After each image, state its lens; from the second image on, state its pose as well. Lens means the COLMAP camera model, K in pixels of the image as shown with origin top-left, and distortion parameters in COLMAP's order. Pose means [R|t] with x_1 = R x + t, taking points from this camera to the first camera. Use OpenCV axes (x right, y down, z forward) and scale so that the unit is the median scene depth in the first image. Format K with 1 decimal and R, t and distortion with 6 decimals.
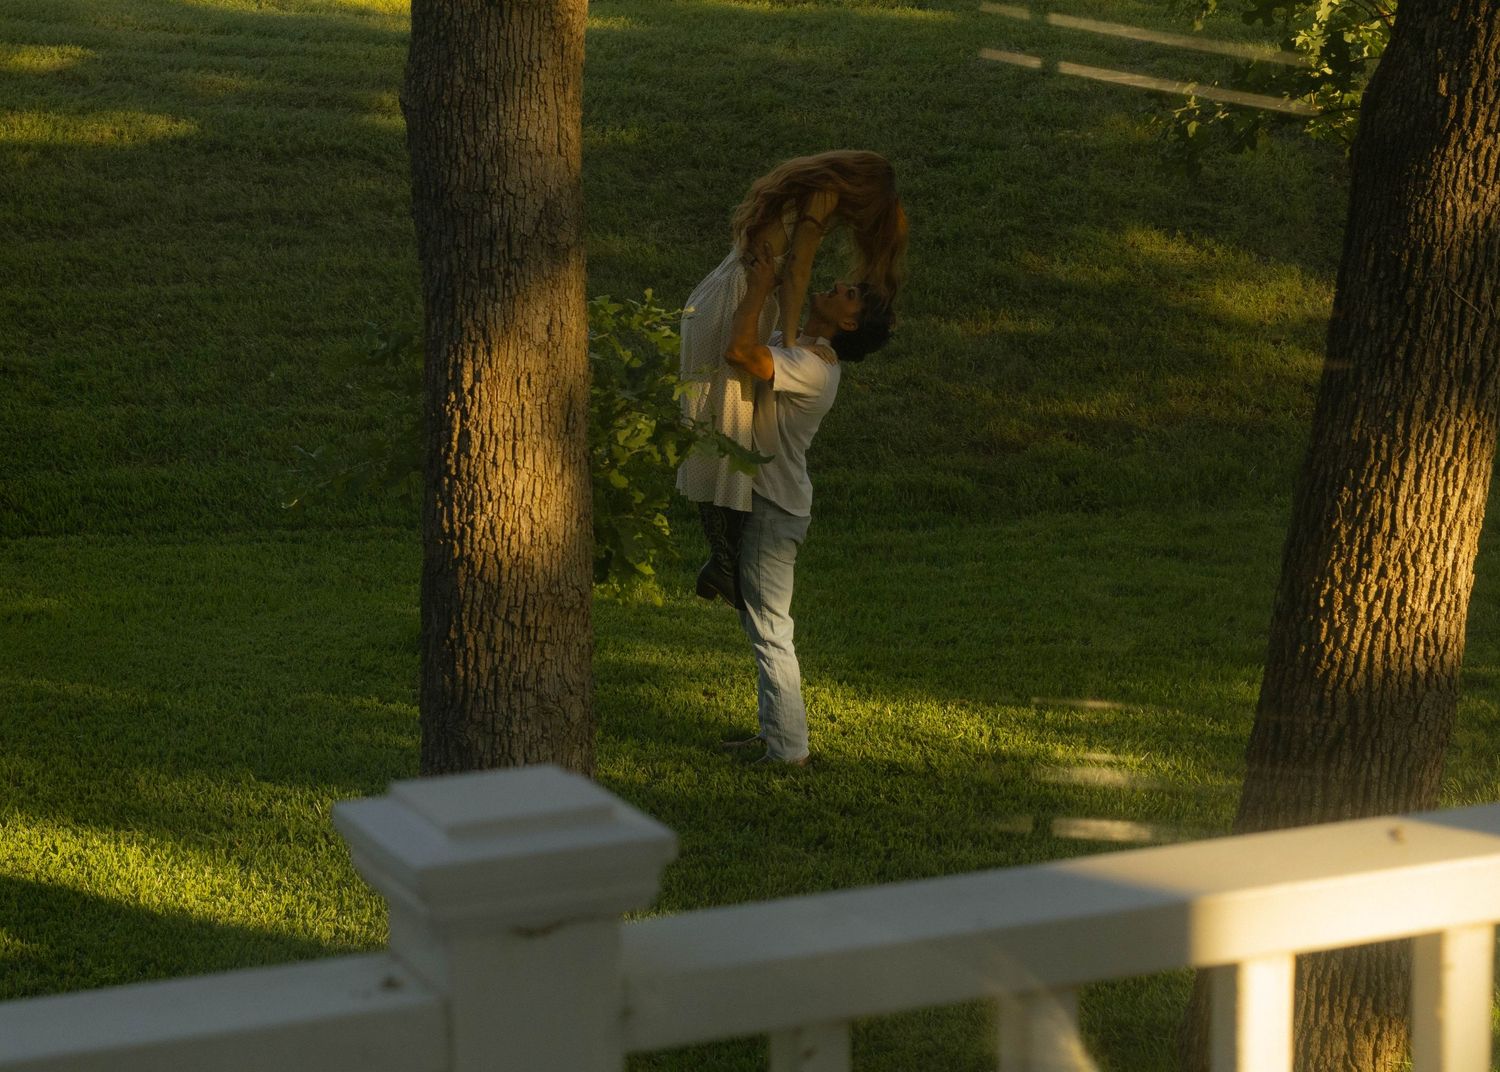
lens RADIAL K [[3816.3, 0, 750.2], [0, 3816.3, 535.5], [0, 0, 1]] dist [0.021332, 0.000000]
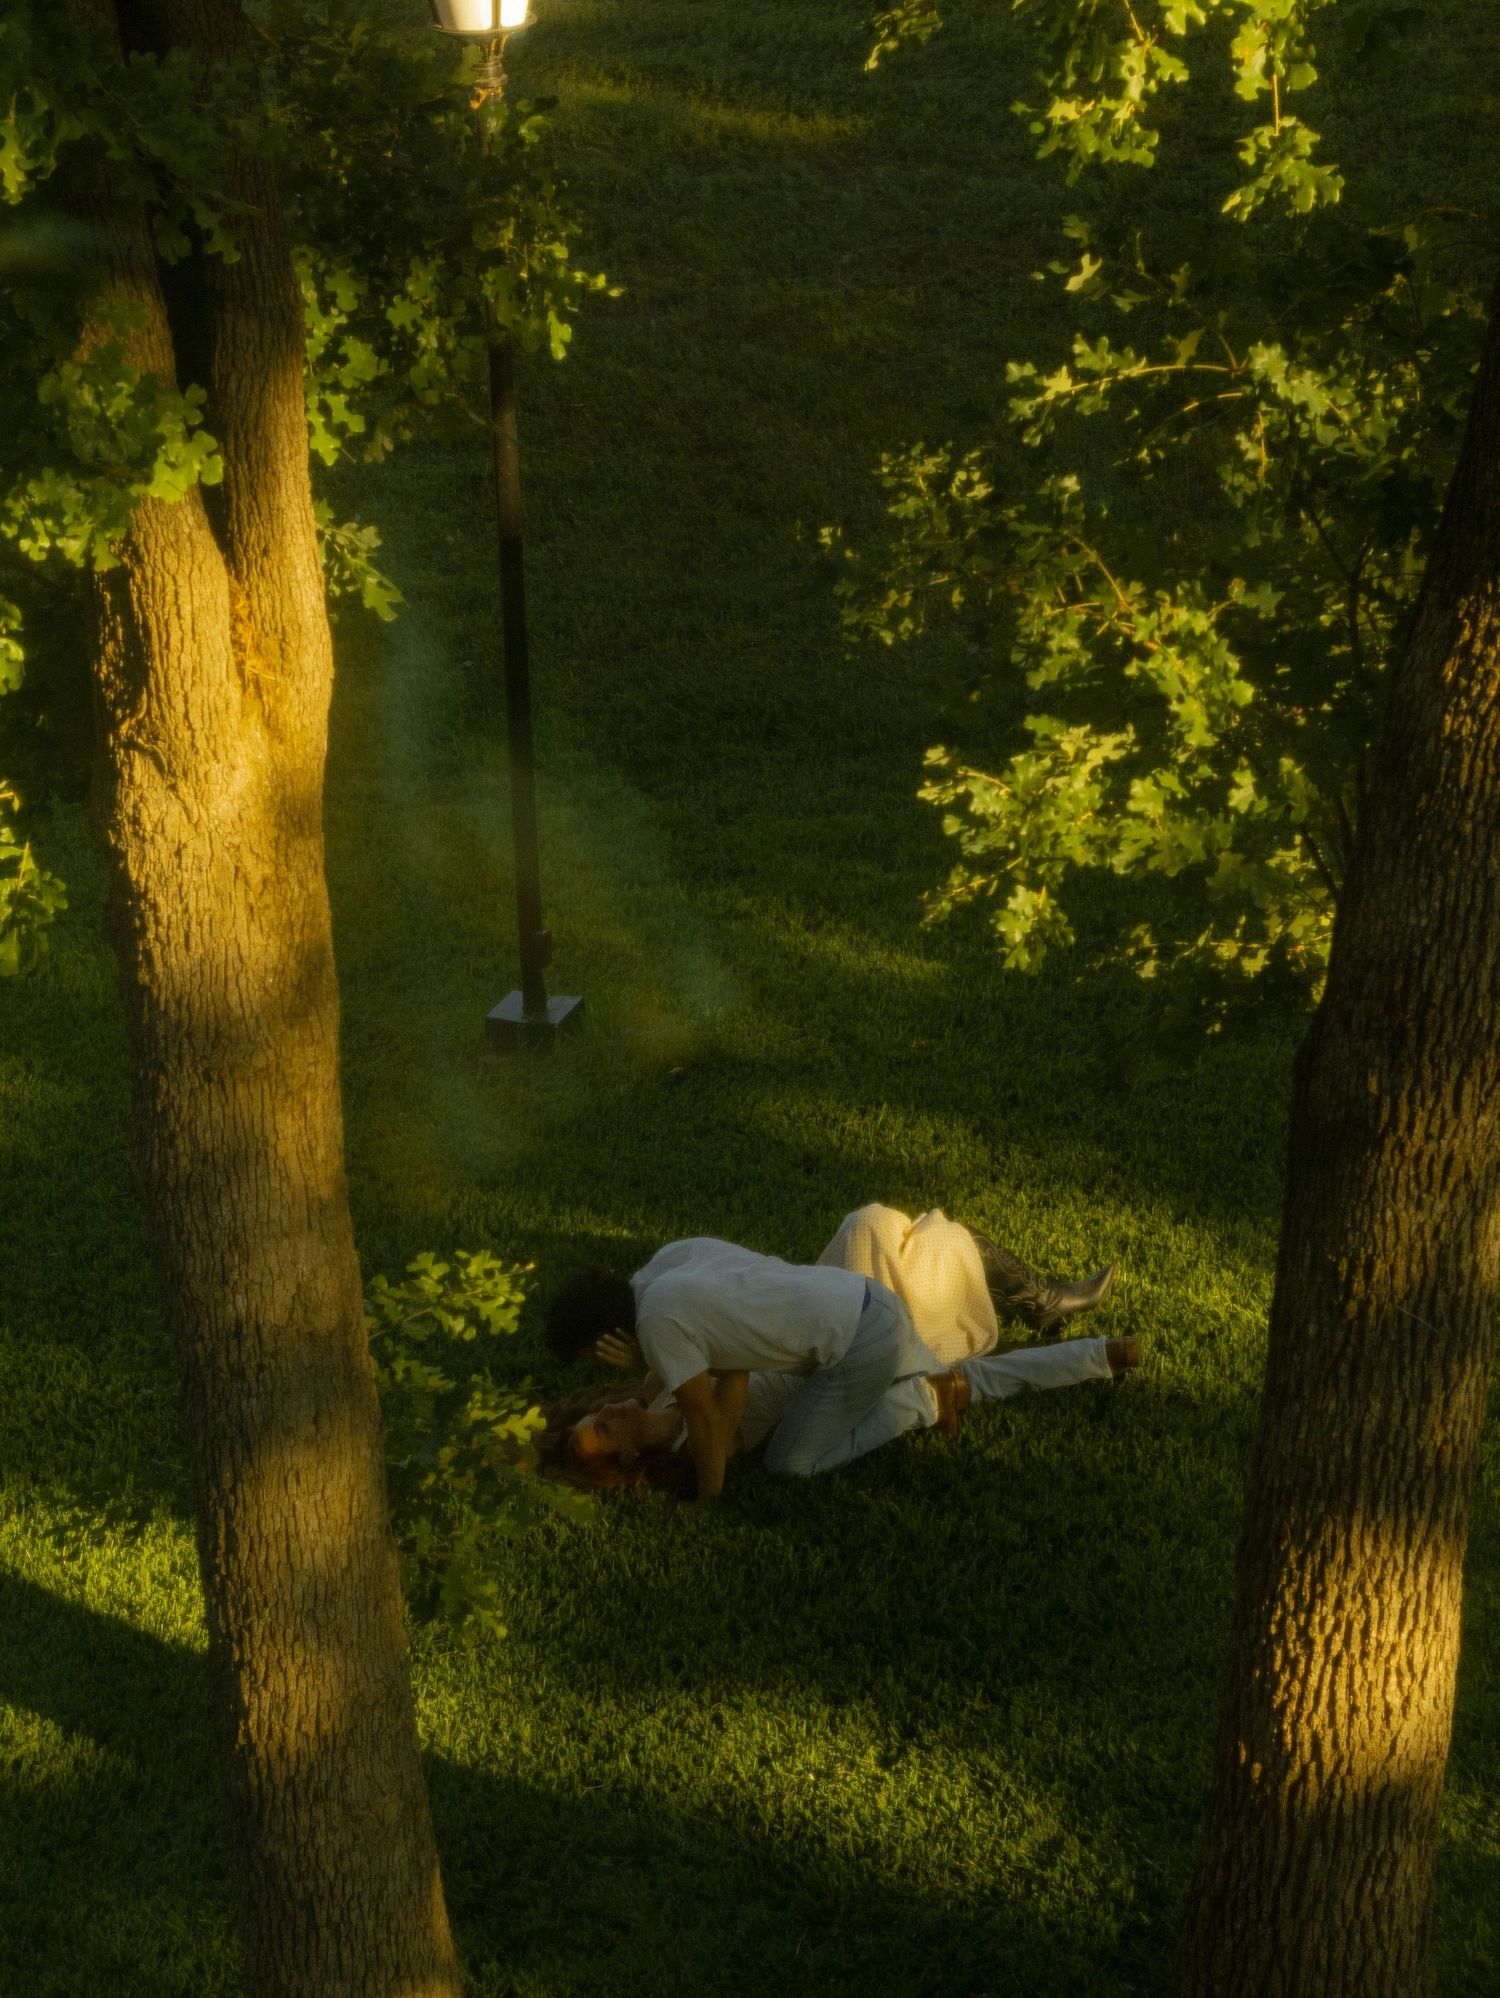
lens RADIAL K [[5010.3, 0, 748.2], [0, 5010.3, 1008.8], [0, 0, 1]] dist [-0.001004, 0.000000]
pose [[0.992796, -0.032250, -0.115392, 0.171650], [0.055617, 0.977090, 0.205432, -0.360605], [0.106123, -0.210369, 0.971845, -0.060359]]
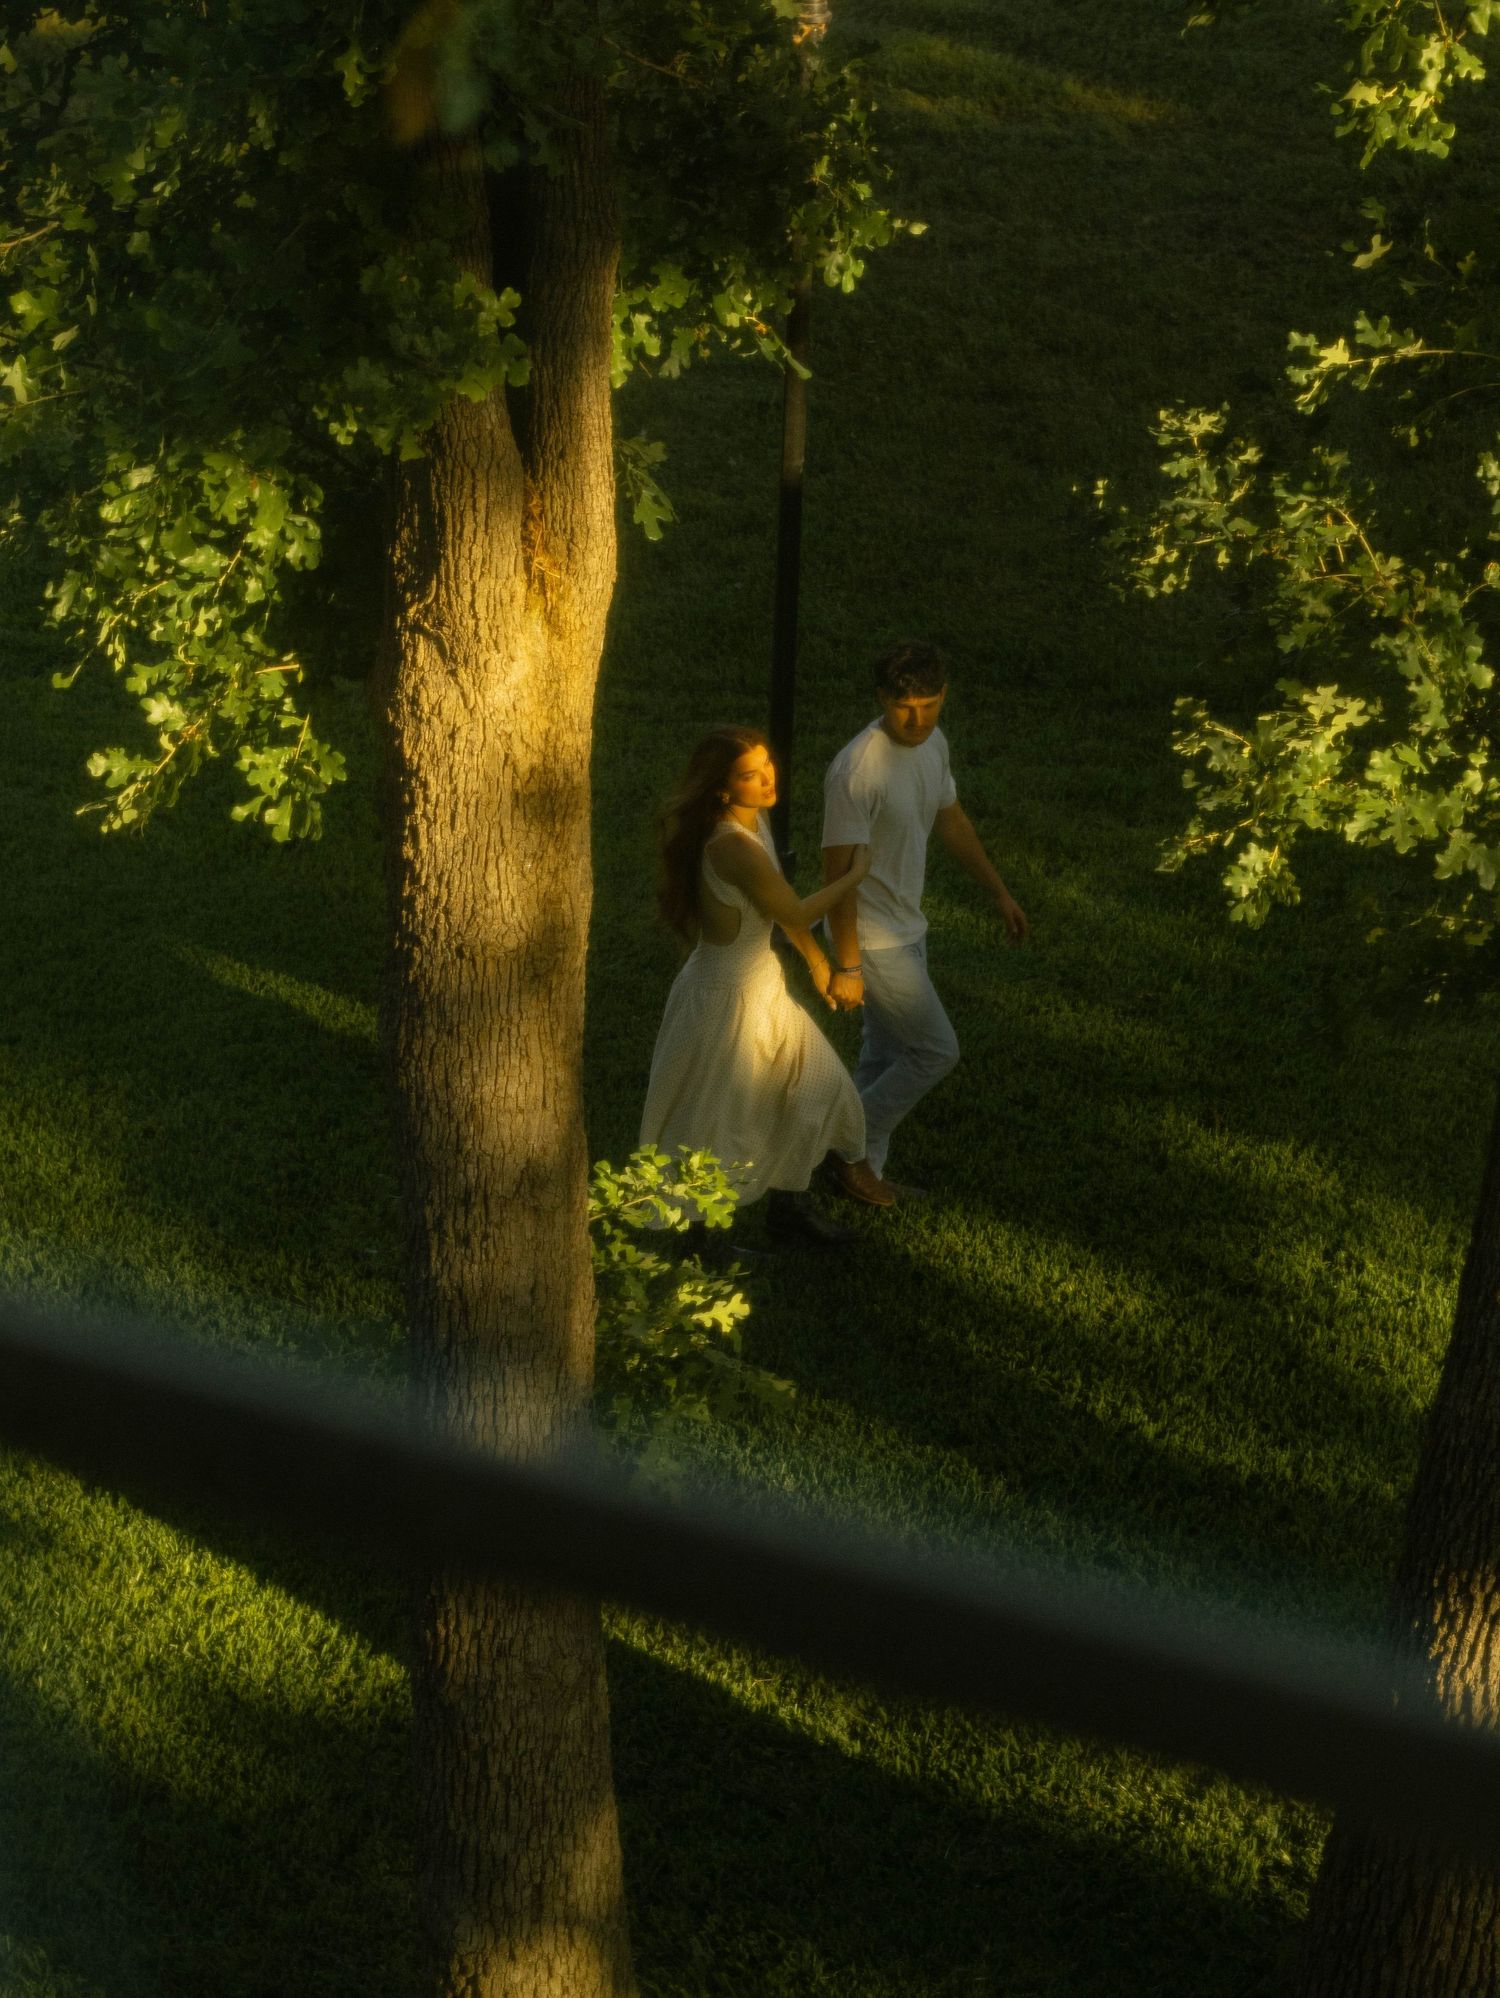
lens RADIAL K [[5010.3, 0, 743.8], [0, 5010.3, 999.4], [0, 0, 1]] dist [-0.001004, 0.000000]
pose [[0.985036, 0.060167, -0.161507, 0.175890], [-0.024490, 0.976440, 0.214394, -0.363363], [0.170602, -0.207231, 0.963302, -0.100723]]
